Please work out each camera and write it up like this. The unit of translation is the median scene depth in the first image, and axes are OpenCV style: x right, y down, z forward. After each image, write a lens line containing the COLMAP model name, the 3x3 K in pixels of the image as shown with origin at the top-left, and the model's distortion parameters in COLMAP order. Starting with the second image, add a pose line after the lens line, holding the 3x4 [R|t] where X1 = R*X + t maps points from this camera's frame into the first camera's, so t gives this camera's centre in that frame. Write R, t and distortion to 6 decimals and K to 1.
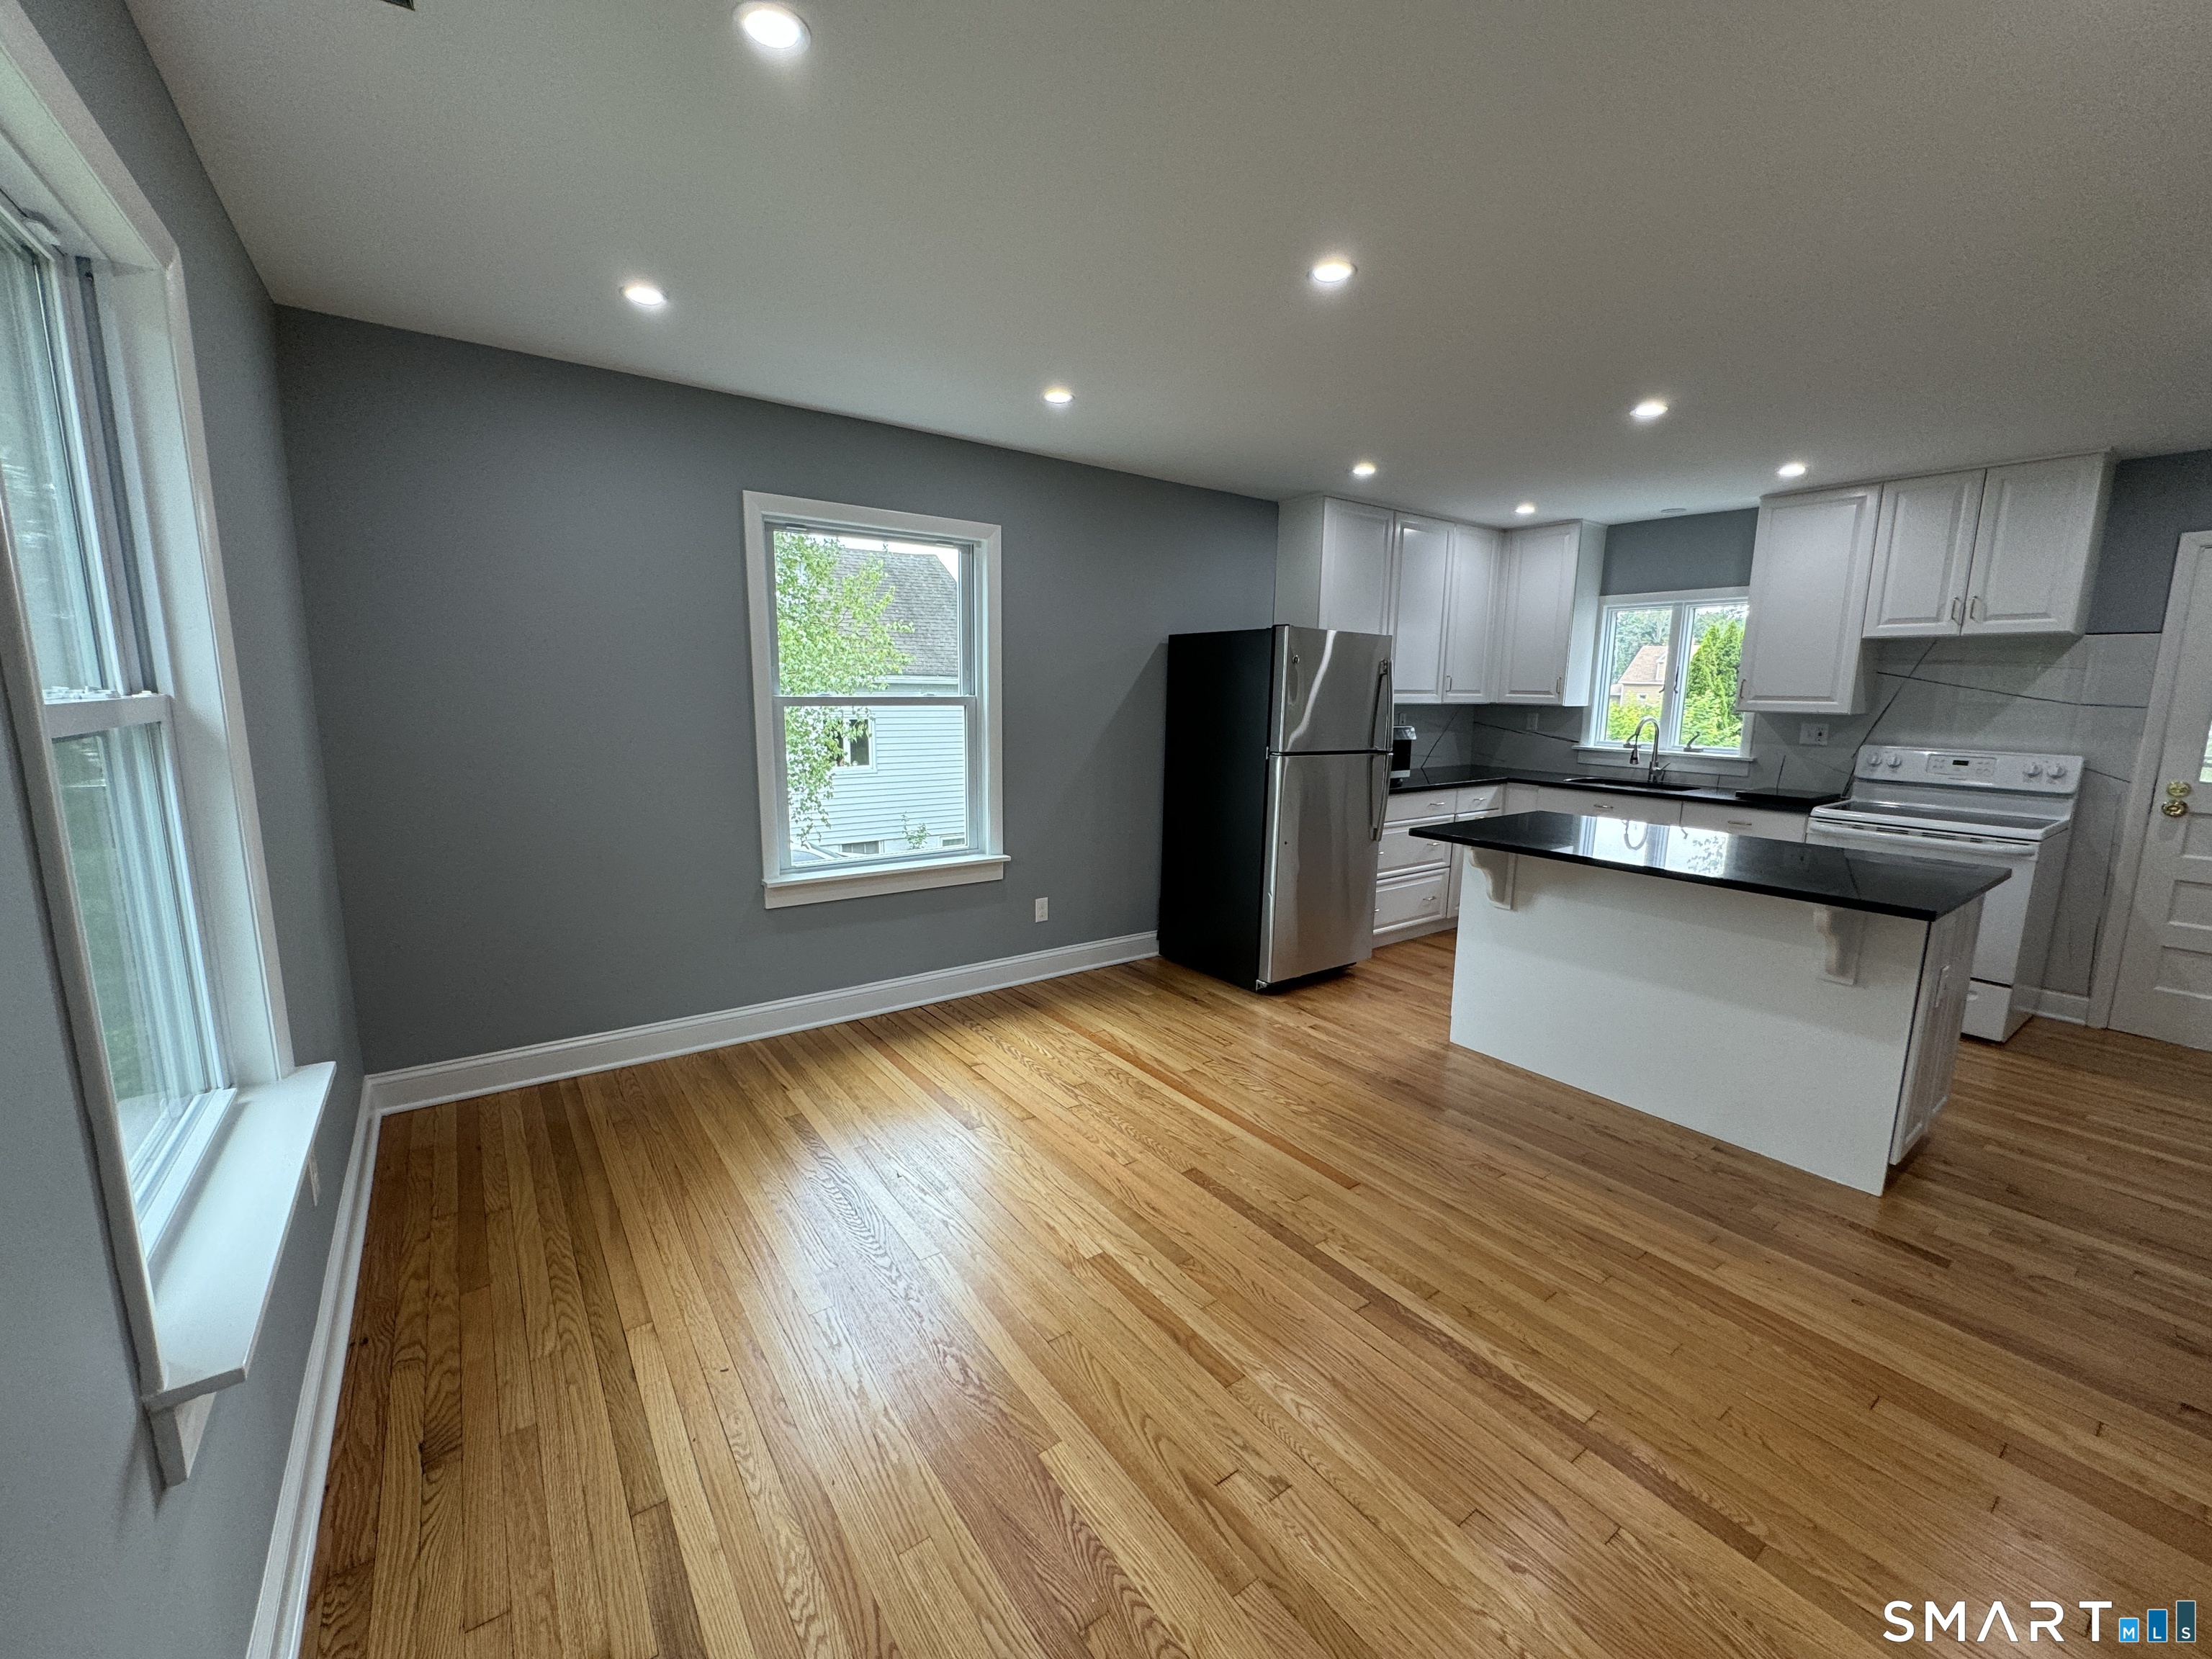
lens RADIAL K [[881.8, 0, 1106.0], [0, 881.8, 829.5], [0, 0, 1]] dist [0.000439, 0.000810]
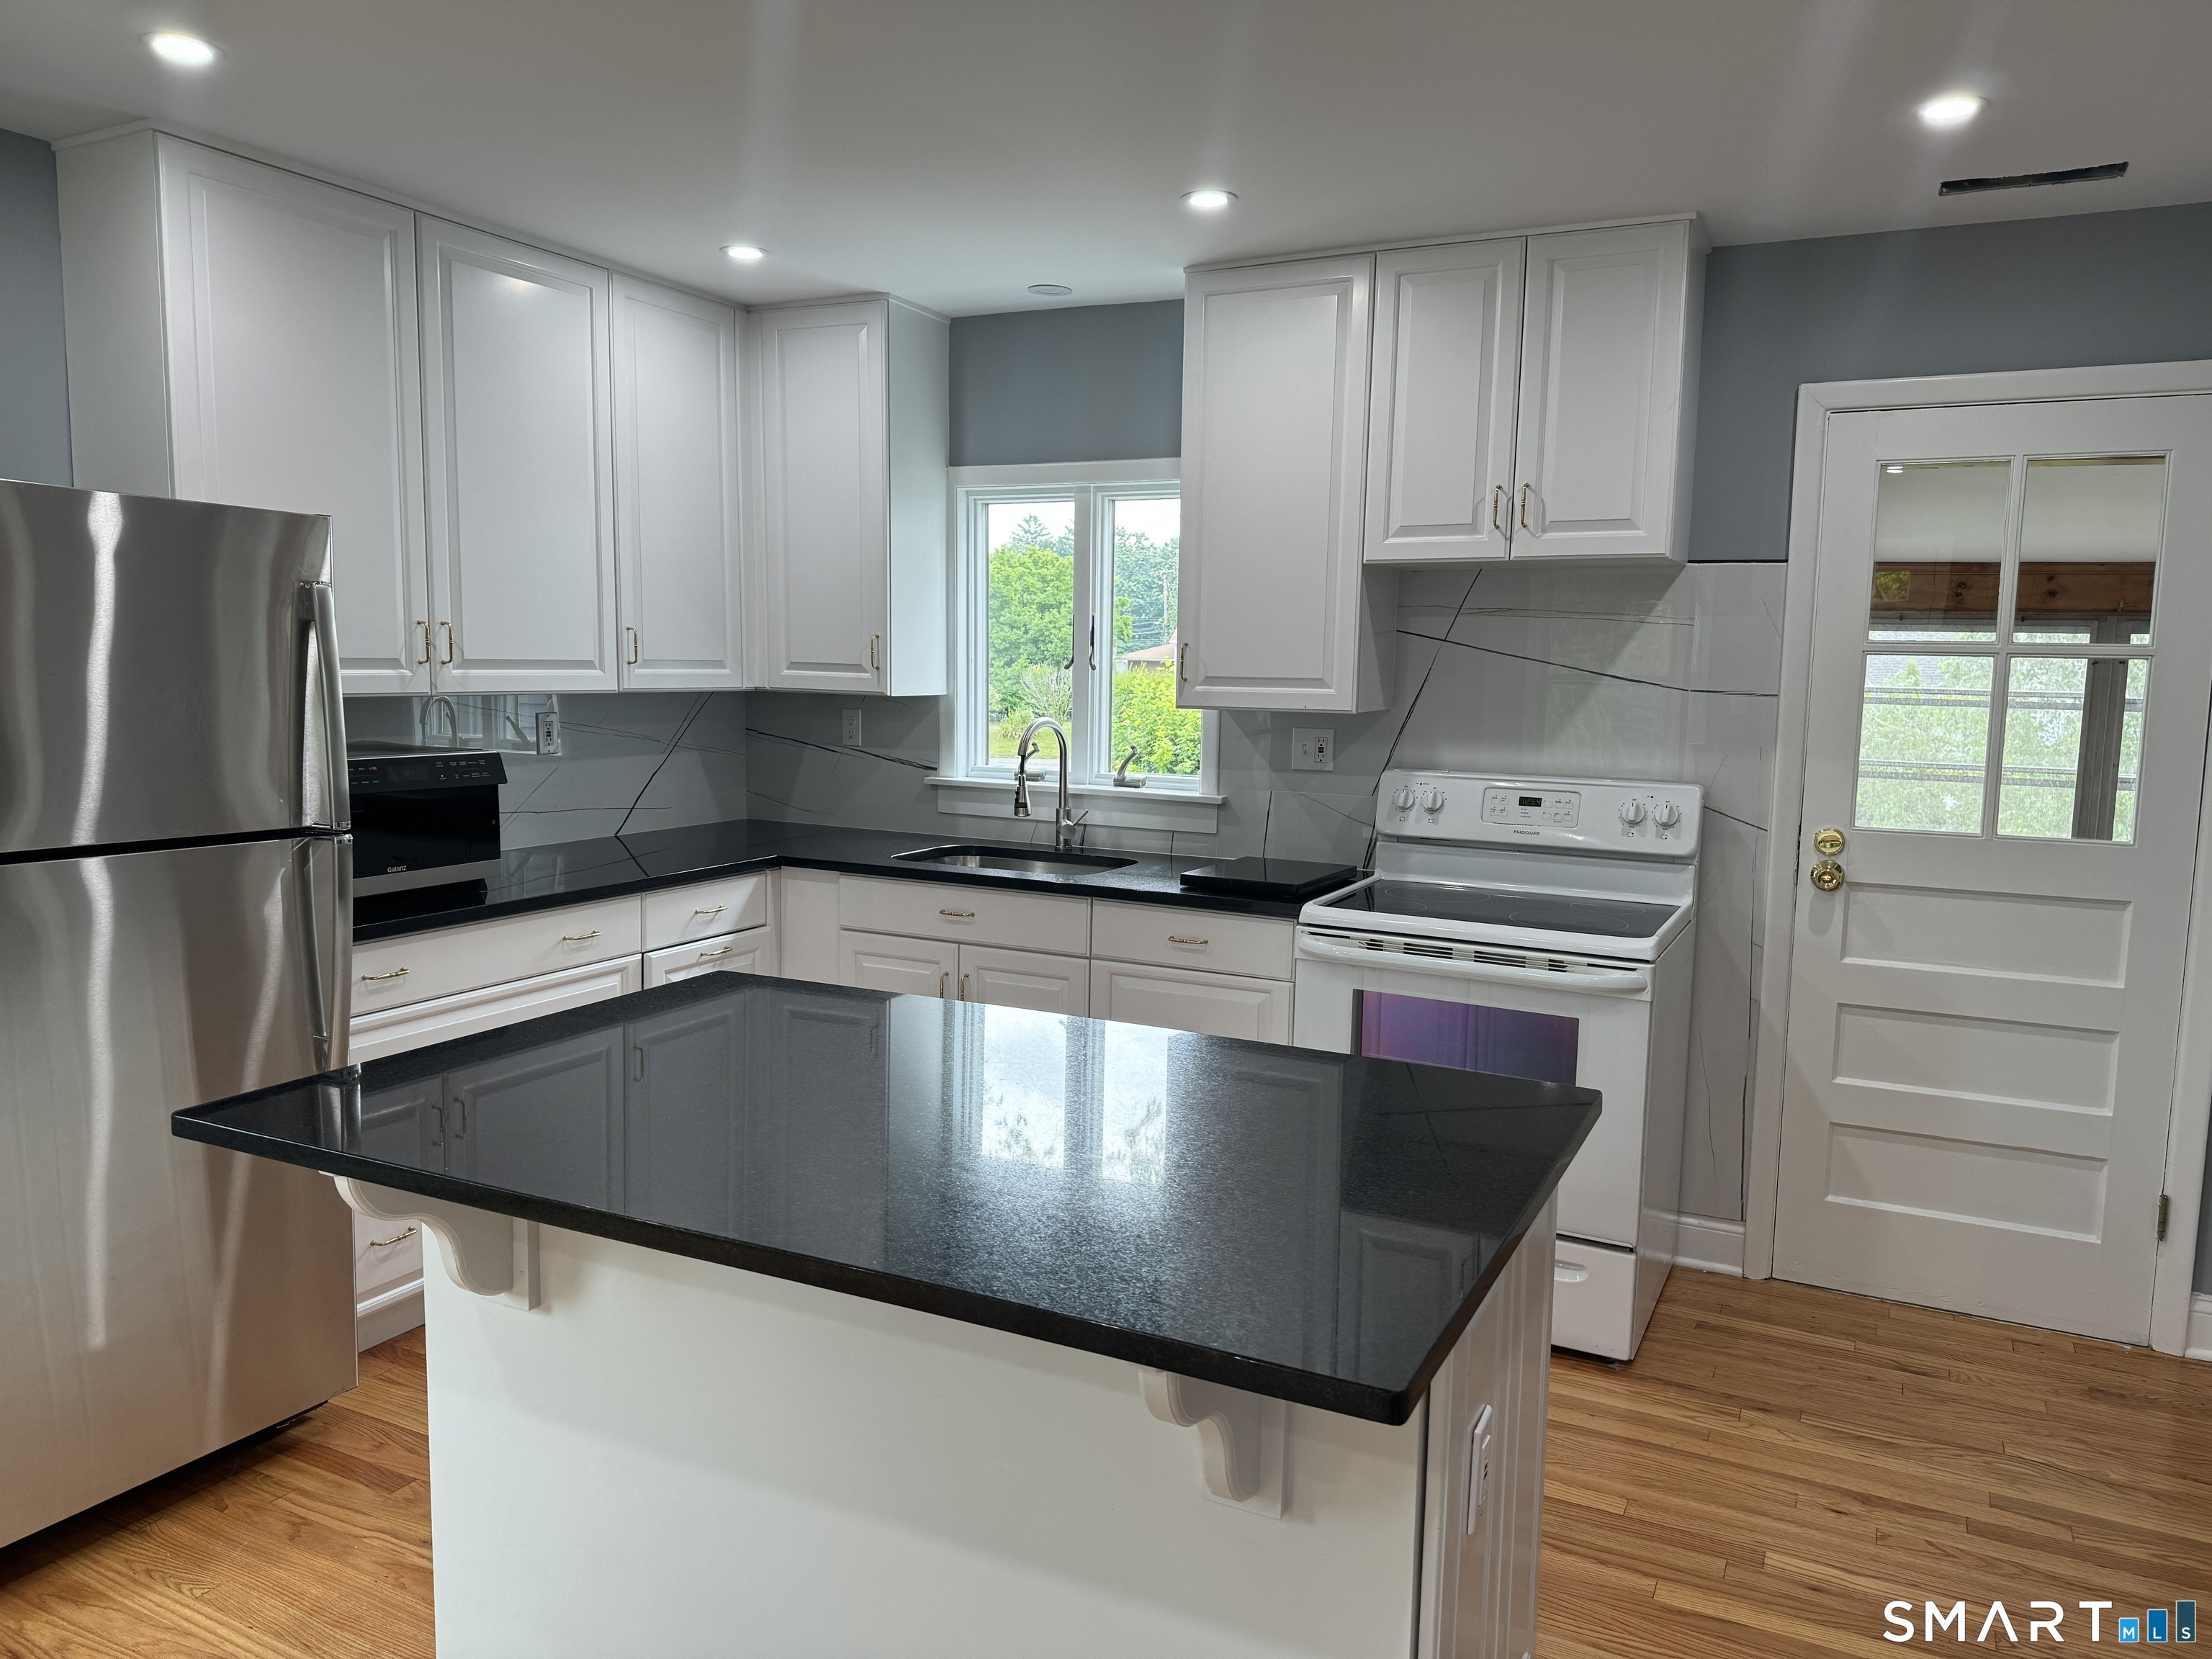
lens RADIAL K [[1557.6, 0, 1084.1], [0, 1557.6, 840.1], [0, 0, 1]] dist [0.142275, -0.195048]
pose [[0.893143, -0.049396, 0.447052, 0.304608], [0.066443, 0.997536, -0.022523, -0.048716], [-0.444838, 0.049820, 0.894224, 0.275481]]
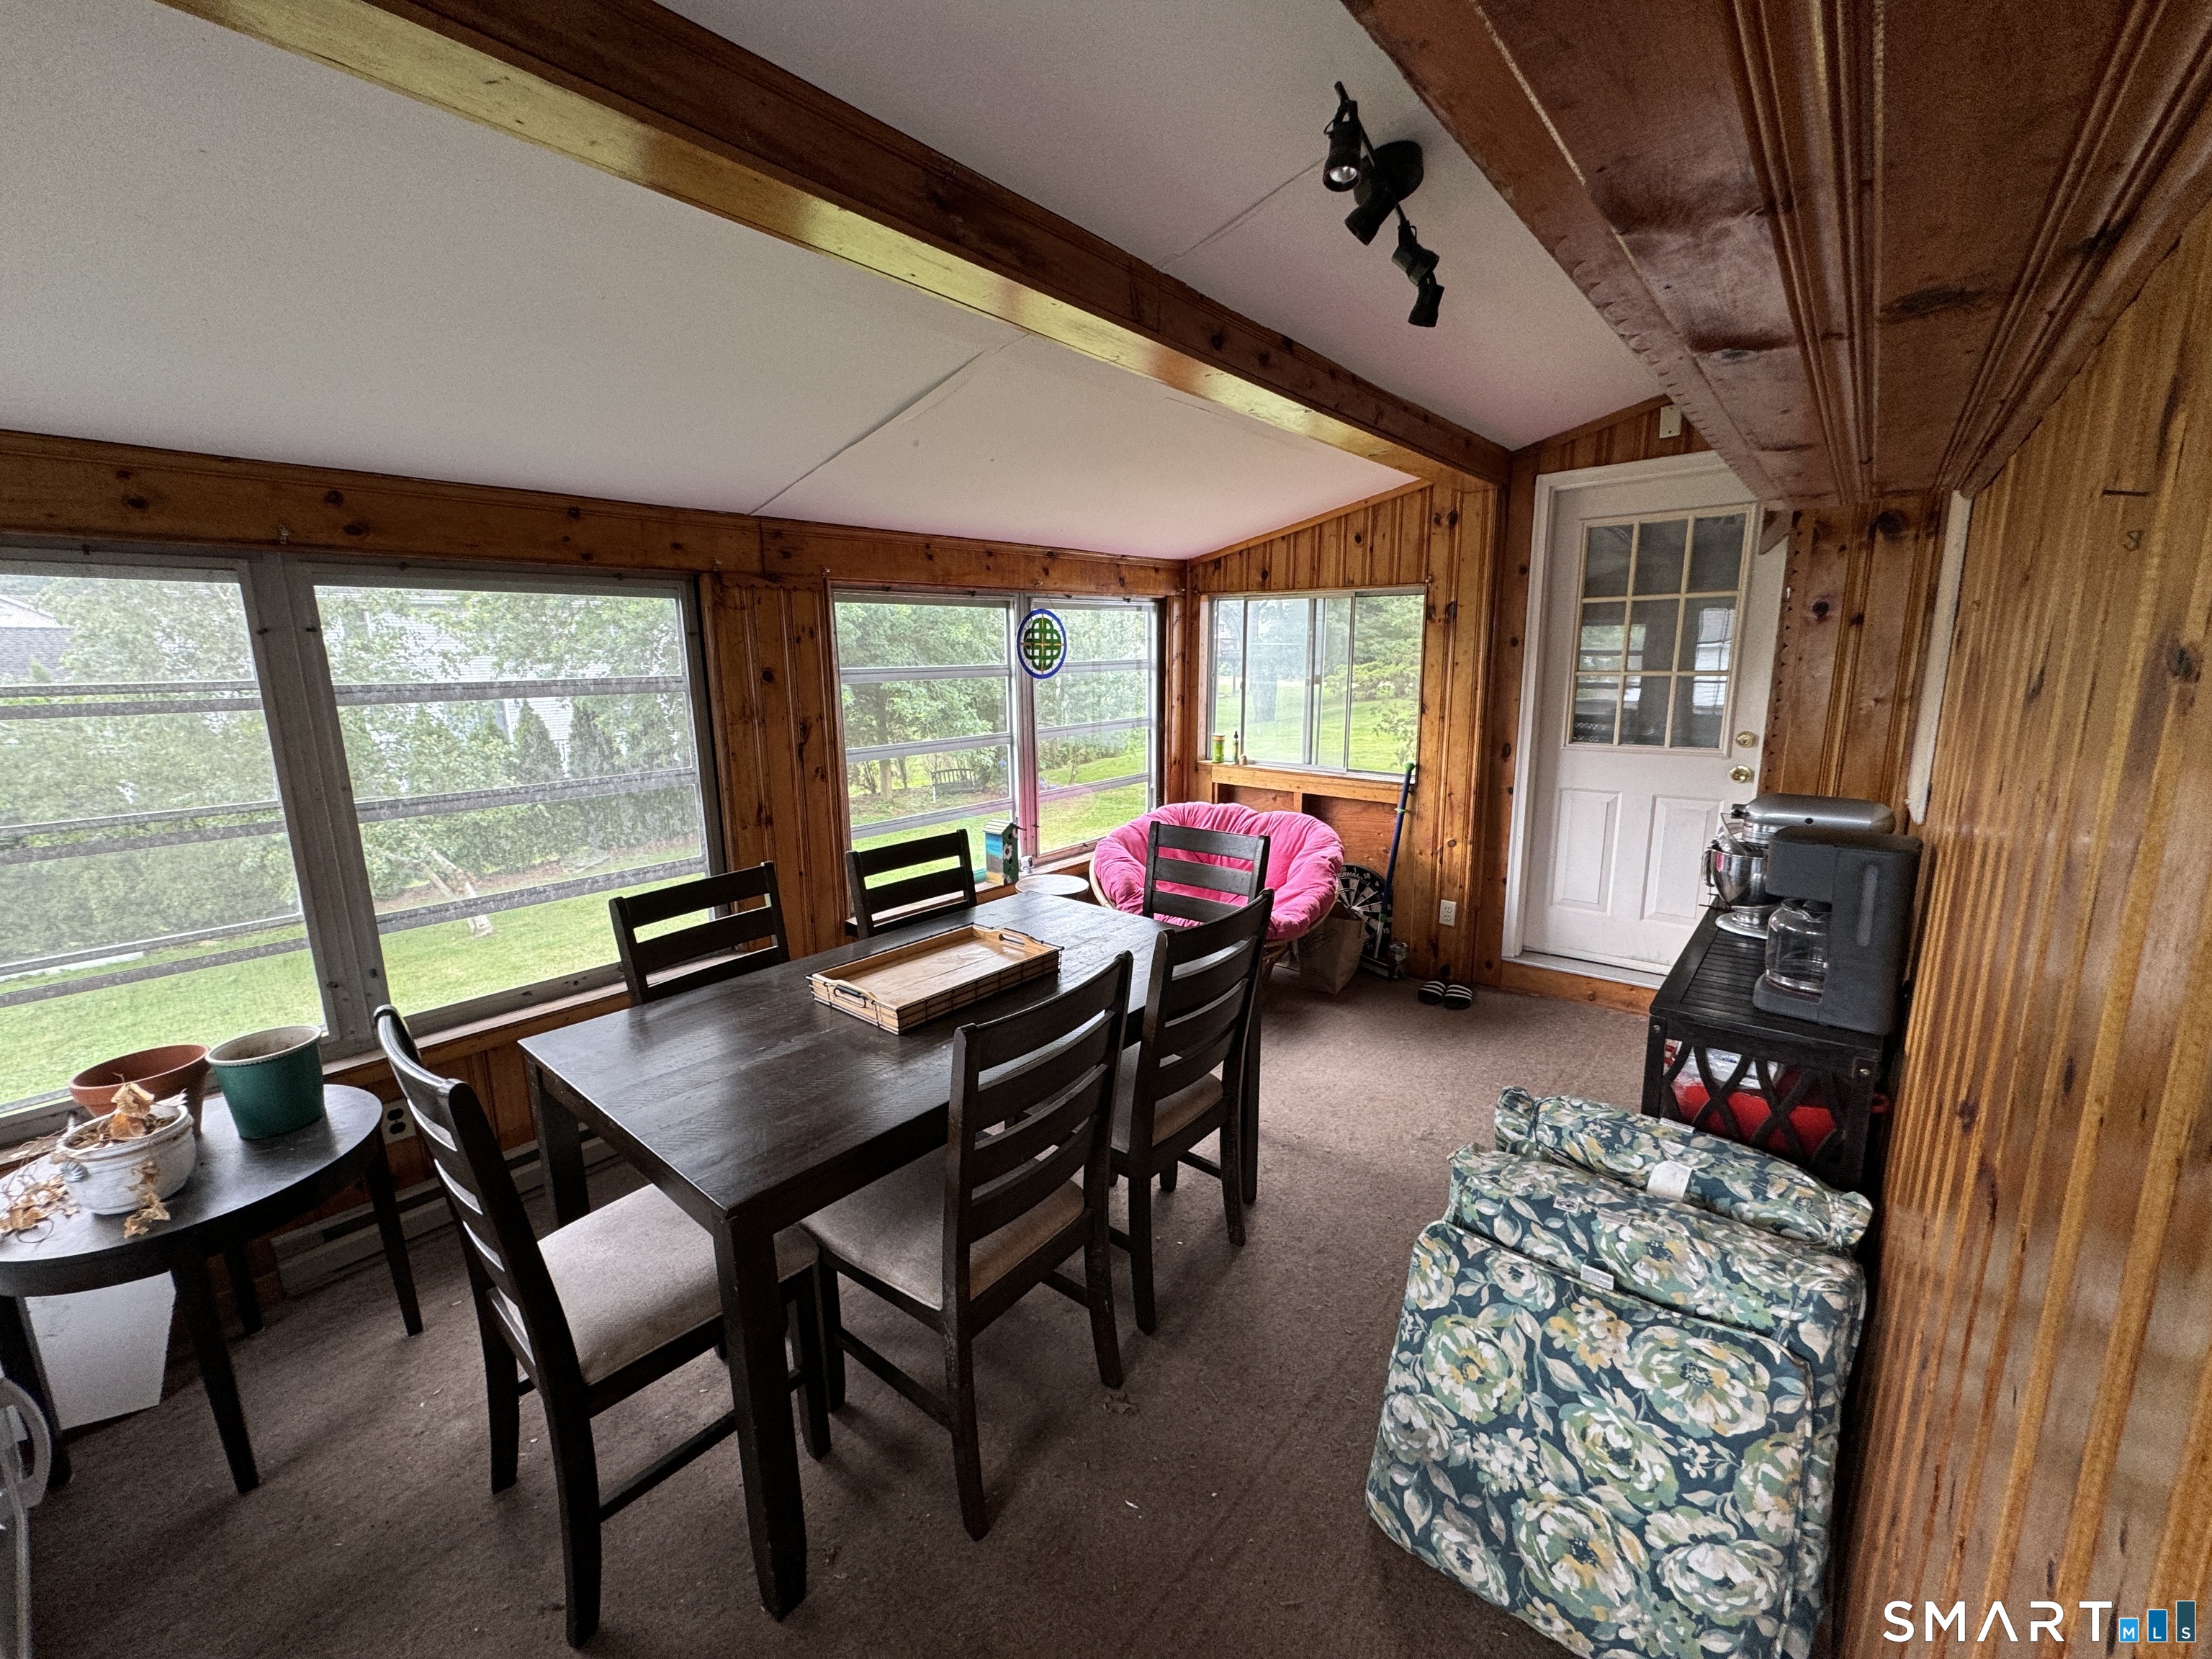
lens RADIAL K [[881.8, 0, 1106.0], [0, 881.8, 829.5], [0, 0, 1]] dist [0.000439, 0.000810]
pose [[-0.233817, -0.197557, 0.951998, 1.149450], [0.175704, 0.954433, 0.241217, -0.108324], [-0.956273, 0.223671, -0.188451, 0.802007]]
